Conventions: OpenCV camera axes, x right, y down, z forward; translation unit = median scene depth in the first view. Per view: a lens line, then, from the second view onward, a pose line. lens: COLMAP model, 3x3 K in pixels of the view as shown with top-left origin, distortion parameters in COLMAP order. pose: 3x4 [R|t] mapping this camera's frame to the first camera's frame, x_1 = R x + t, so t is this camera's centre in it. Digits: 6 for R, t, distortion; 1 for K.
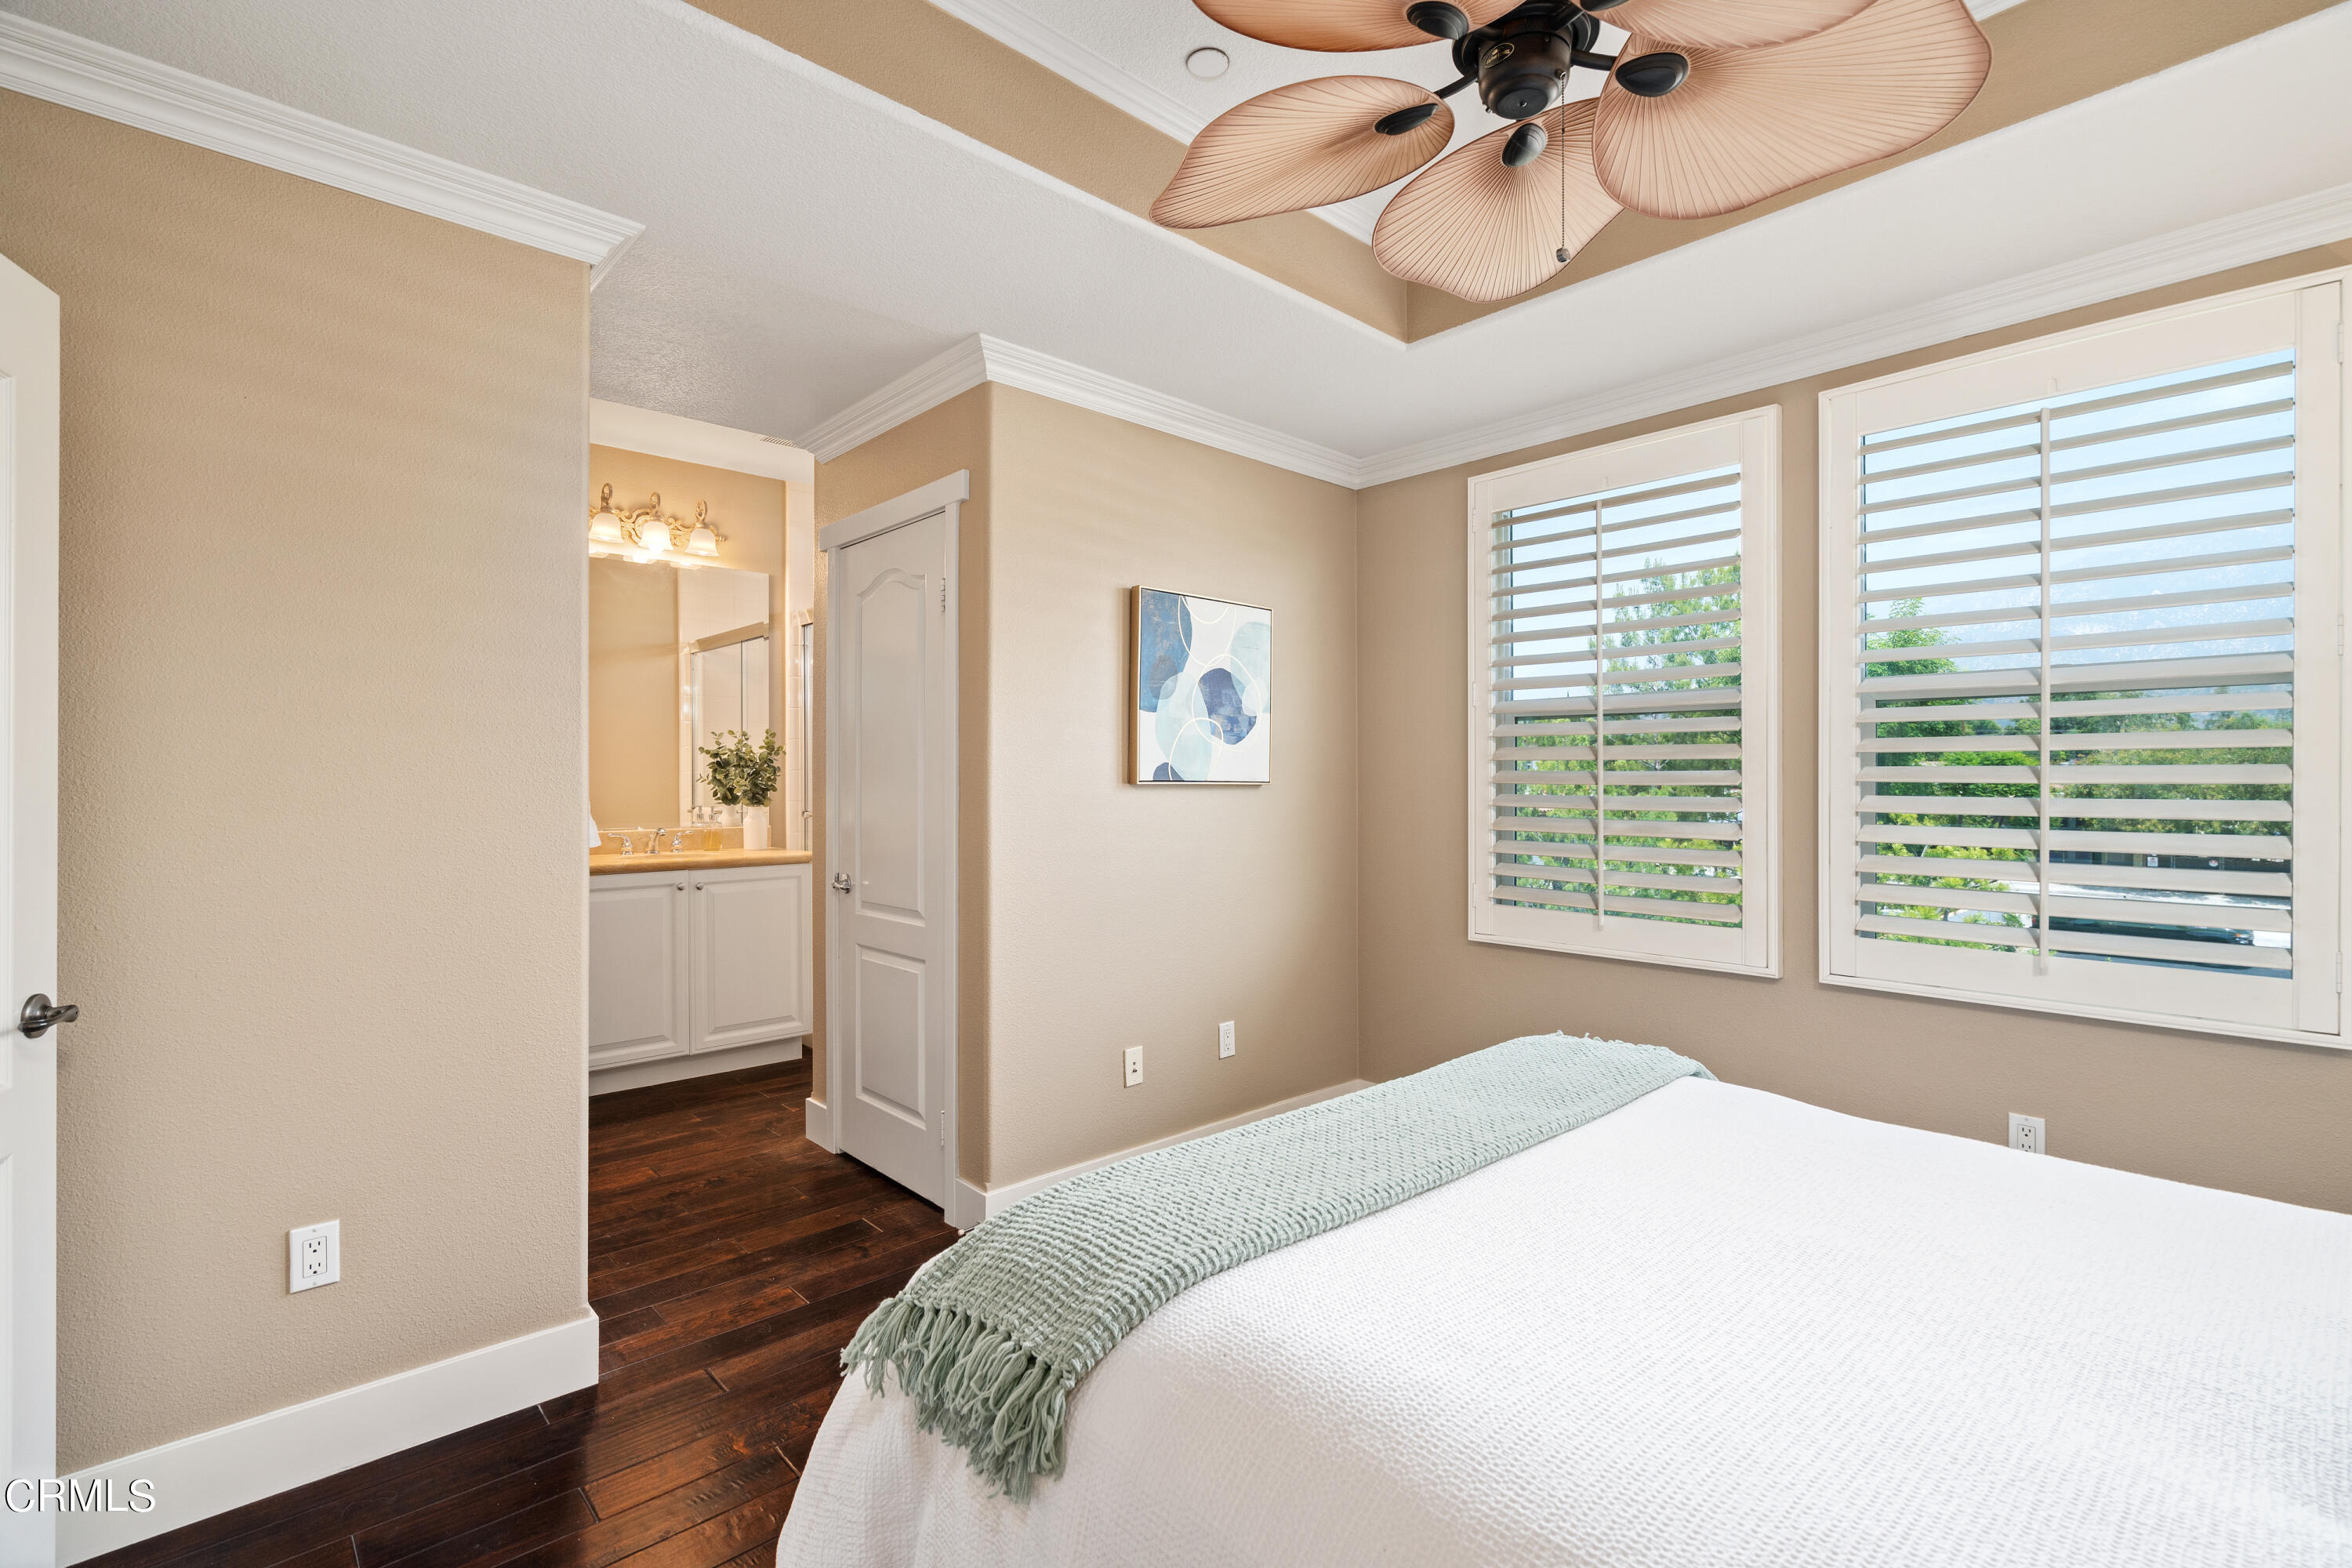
lens RADIAL K [[1066.3, 0, 1174.2], [0, 1066.3, 787.5], [0, 0, 1]] dist [-0.005570, 0.001974]
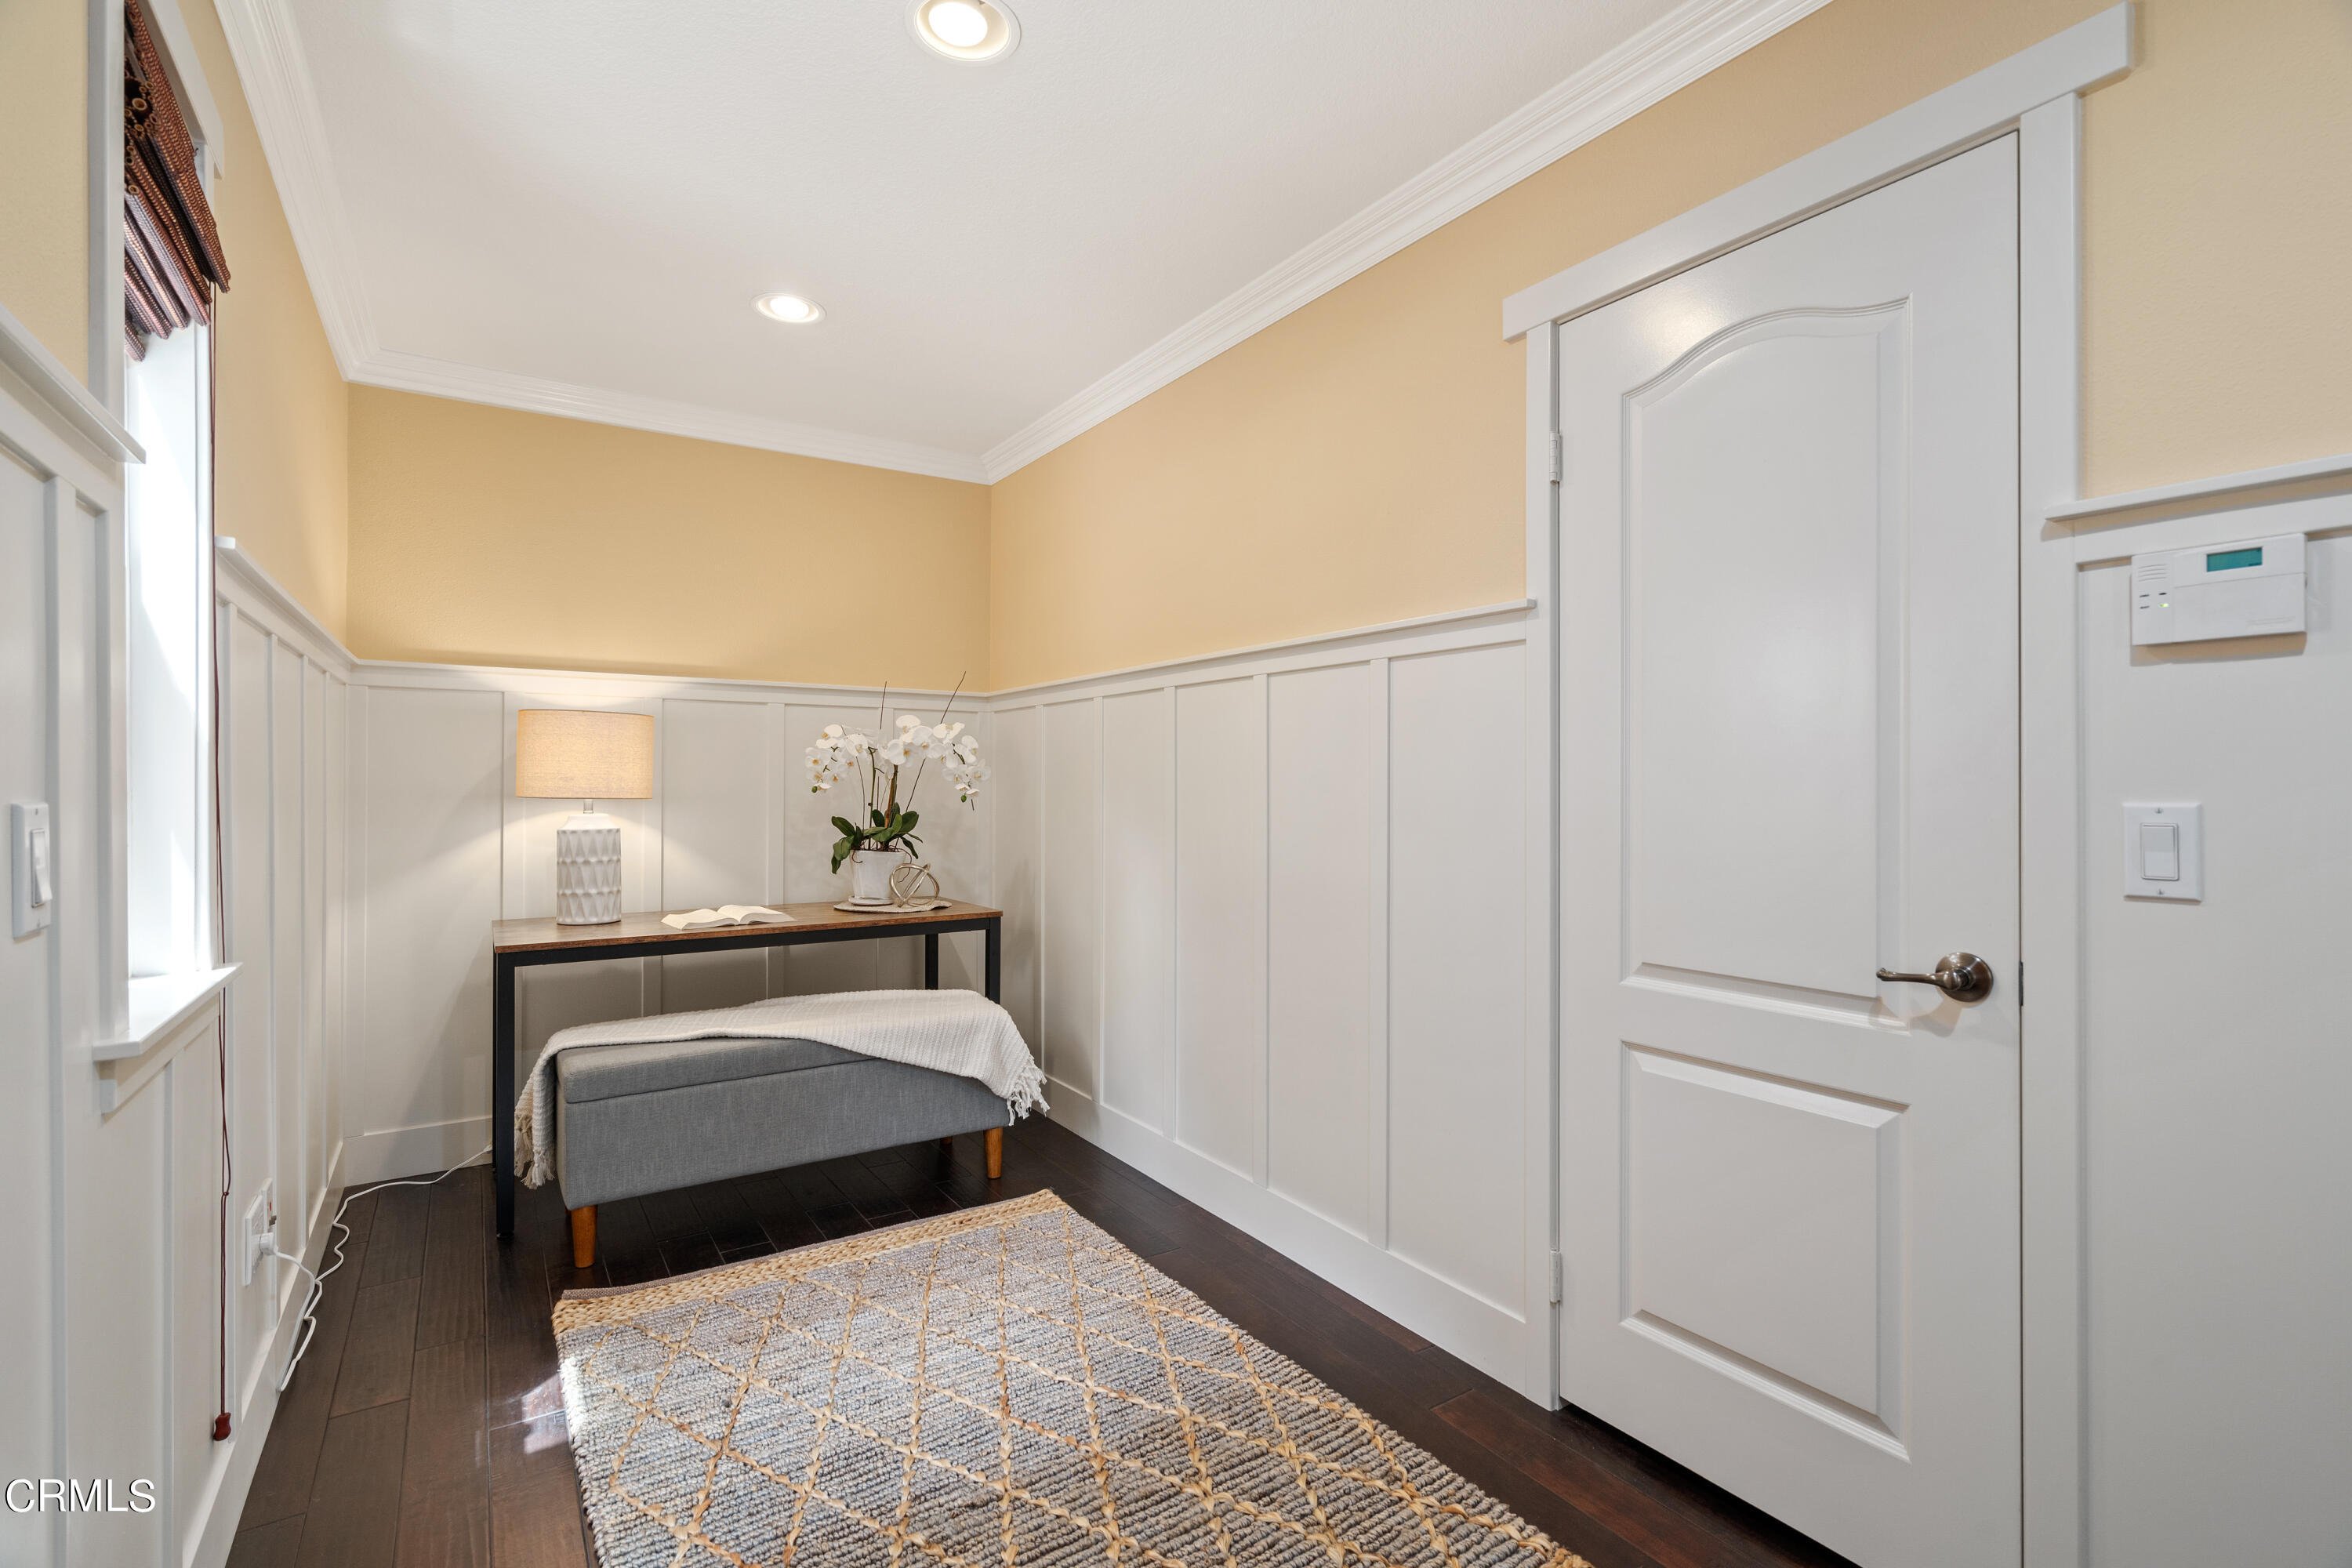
lens RADIAL K [[1066.3, 0, 1165.7], [0, 1066.3, 787.5], [0, 0, 1]] dist [-0.005570, 0.001974]
pose [[0.984244, -0.005603, -0.176727, -0.462264], [0.006182, 0.999977, 0.002722, 0.015892], [0.176707, -0.003771, 0.984256, 0.459654]]
